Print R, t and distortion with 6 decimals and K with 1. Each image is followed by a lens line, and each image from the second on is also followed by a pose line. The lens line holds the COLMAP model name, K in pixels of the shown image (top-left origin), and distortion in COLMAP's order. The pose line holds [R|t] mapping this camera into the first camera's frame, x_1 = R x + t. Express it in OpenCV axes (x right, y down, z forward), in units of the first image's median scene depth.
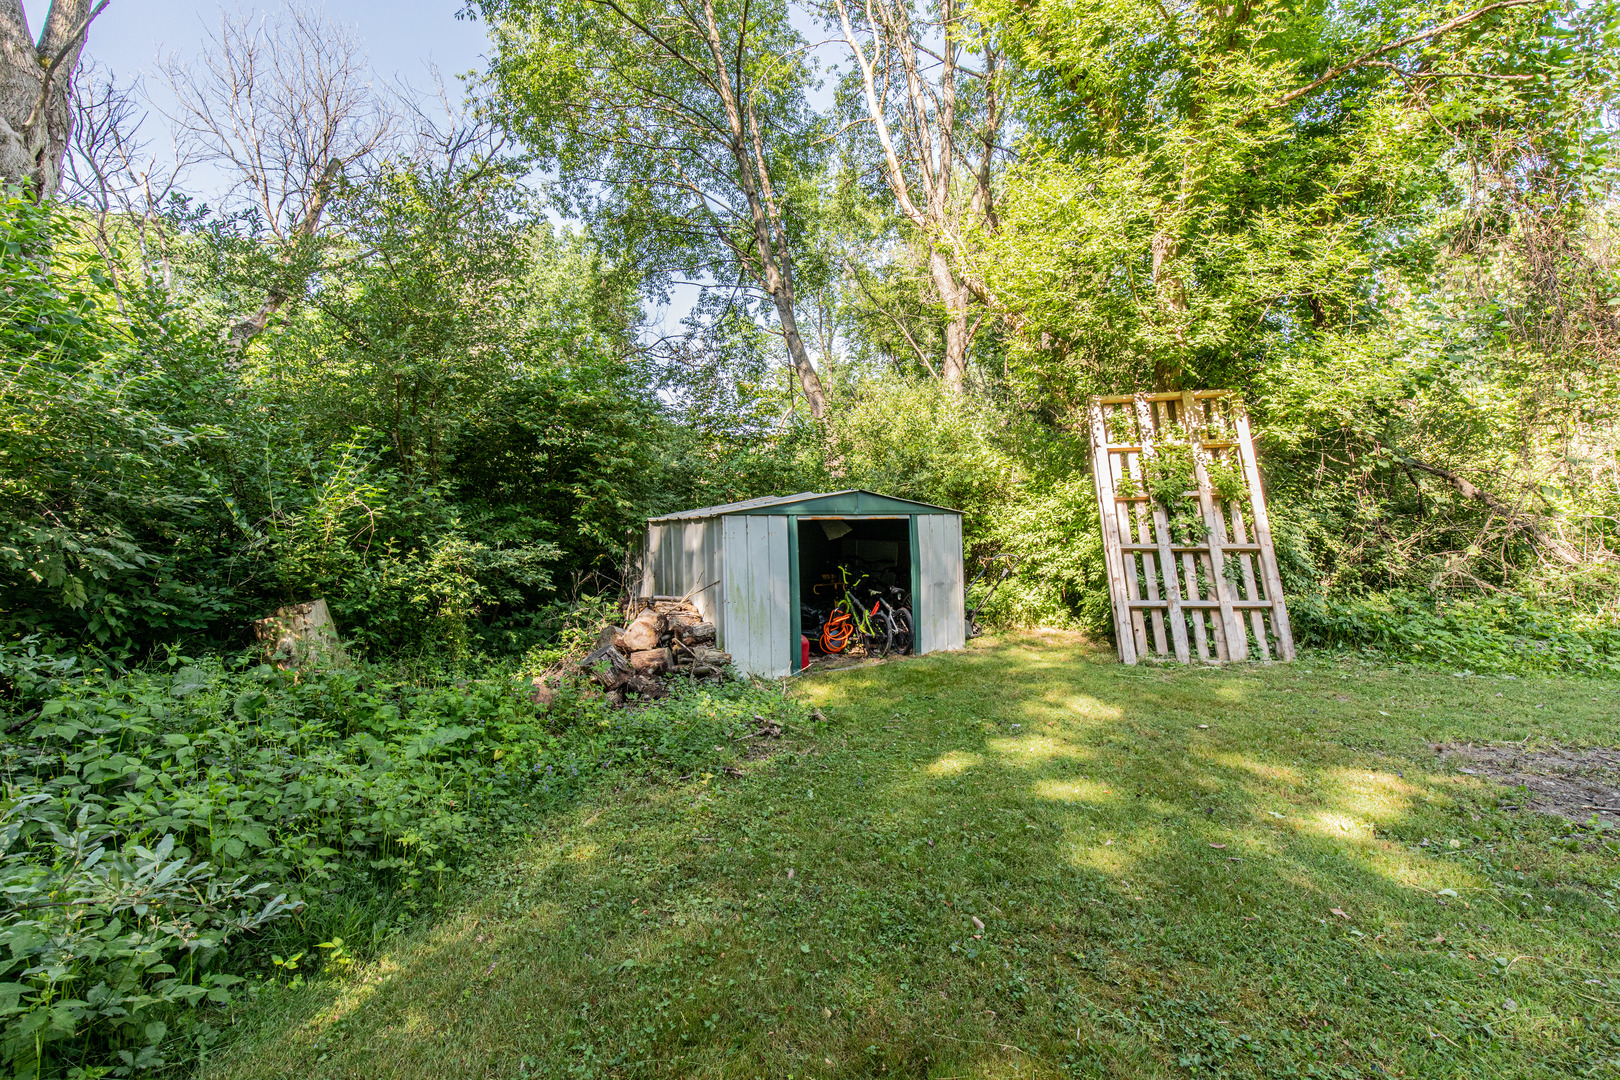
lens RADIAL K [[729.2, 0, 813.5], [0, 729.2, 538.5], [0, 0, 1]] dist [0.006936, -0.000497]
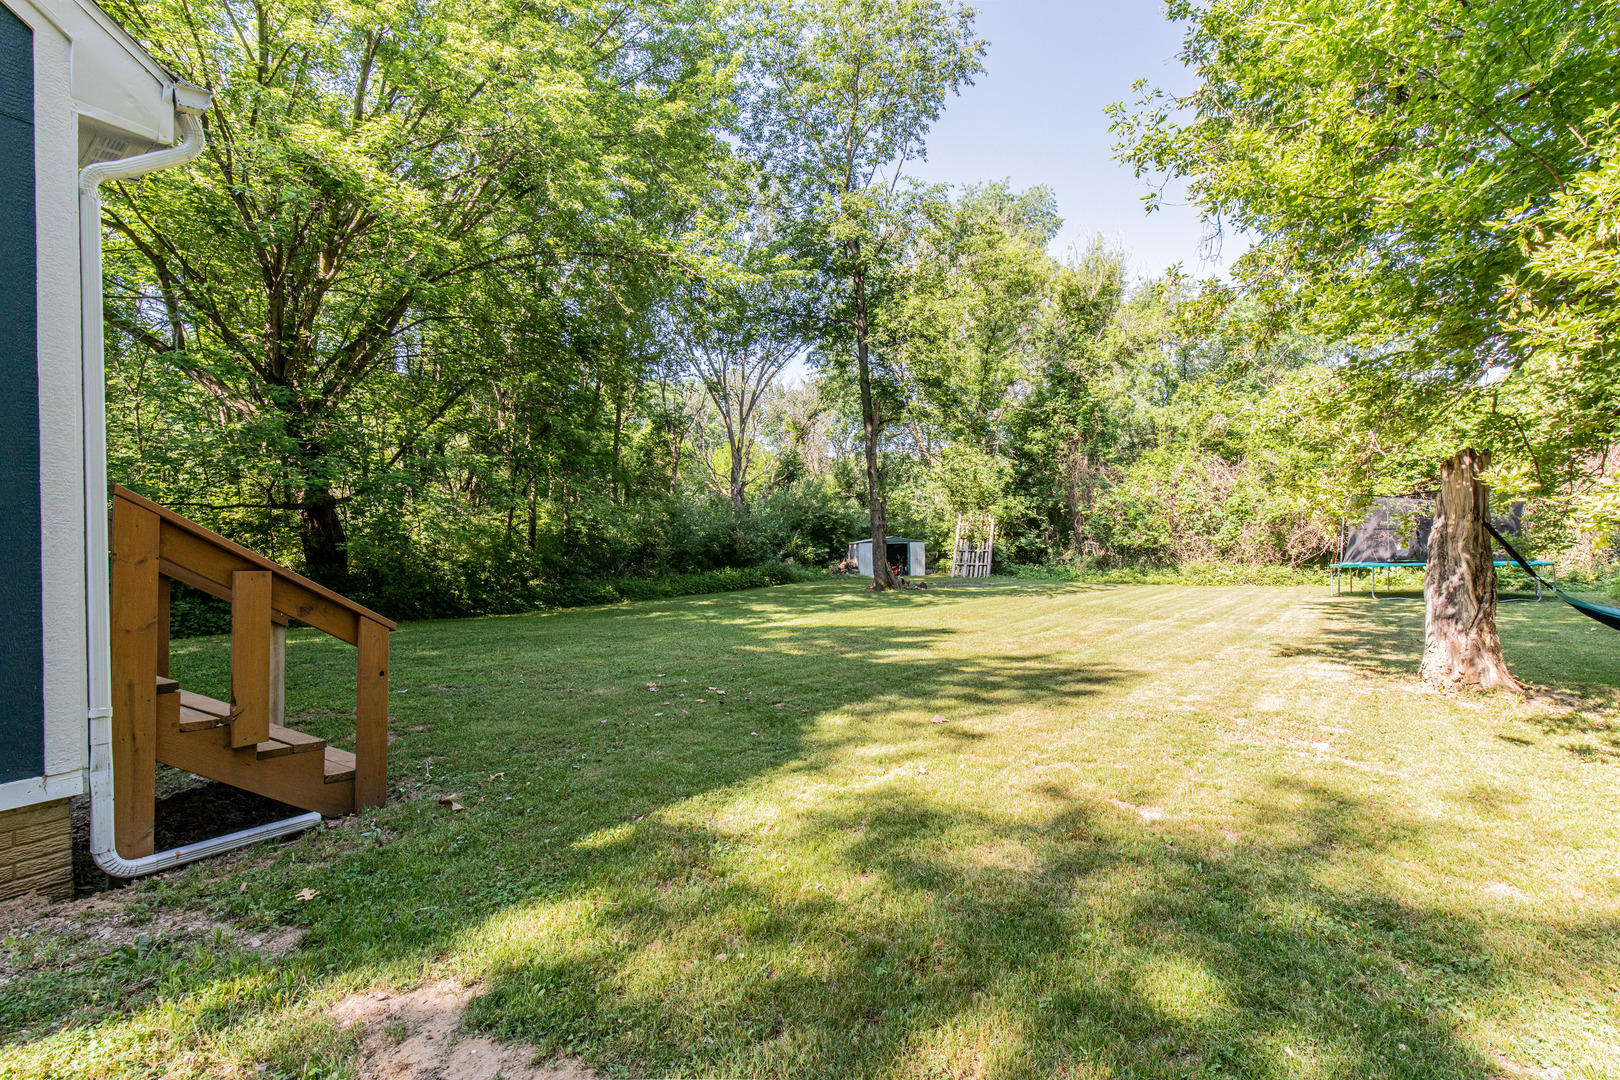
lens RADIAL K [[729.2, 0, 808.5], [0, 729.2, 540.9], [0, 0, 1]] dist [0.006936, -0.000497]
pose [[0.917945, 0.003108, -0.396695, 1.507700], [-0.003968, 0.999991, -0.001347, -0.035626], [0.396687, 0.002811, 0.917950, -3.652313]]
